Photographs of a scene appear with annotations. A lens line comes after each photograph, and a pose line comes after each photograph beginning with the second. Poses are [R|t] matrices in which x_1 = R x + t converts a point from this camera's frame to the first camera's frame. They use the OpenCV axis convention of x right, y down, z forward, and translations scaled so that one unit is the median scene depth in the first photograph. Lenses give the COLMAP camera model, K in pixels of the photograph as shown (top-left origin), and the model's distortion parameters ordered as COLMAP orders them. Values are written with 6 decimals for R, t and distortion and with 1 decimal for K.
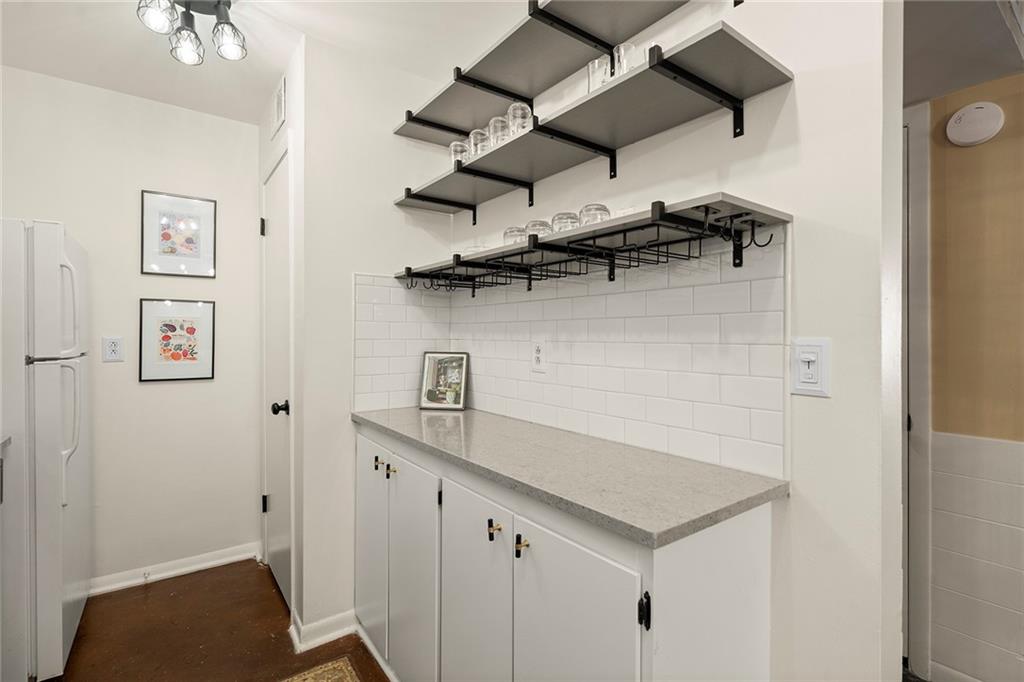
lens RADIAL K [[469.6, 0, 523.4], [0, 469.6, 336.1], [0, 0, 1]] dist [-0.001363, -0.001188]
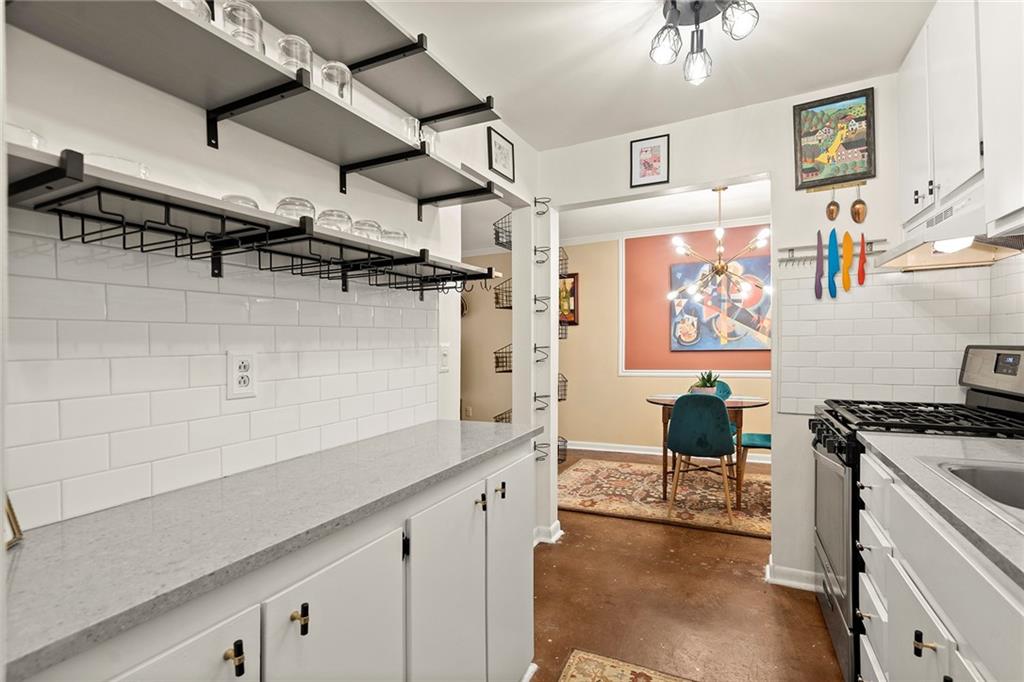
lens RADIAL K [[474.0, 0, 520.0], [0, 474.0, 348.6], [0, 0, 1]] dist [0.000753, 0.000852]
pose [[-0.447757, -0.003212, 0.894150, -0.654540], [0.021086, 0.999678, 0.014149, 0.002214], [-0.893907, 0.025189, -0.447545, 0.793947]]
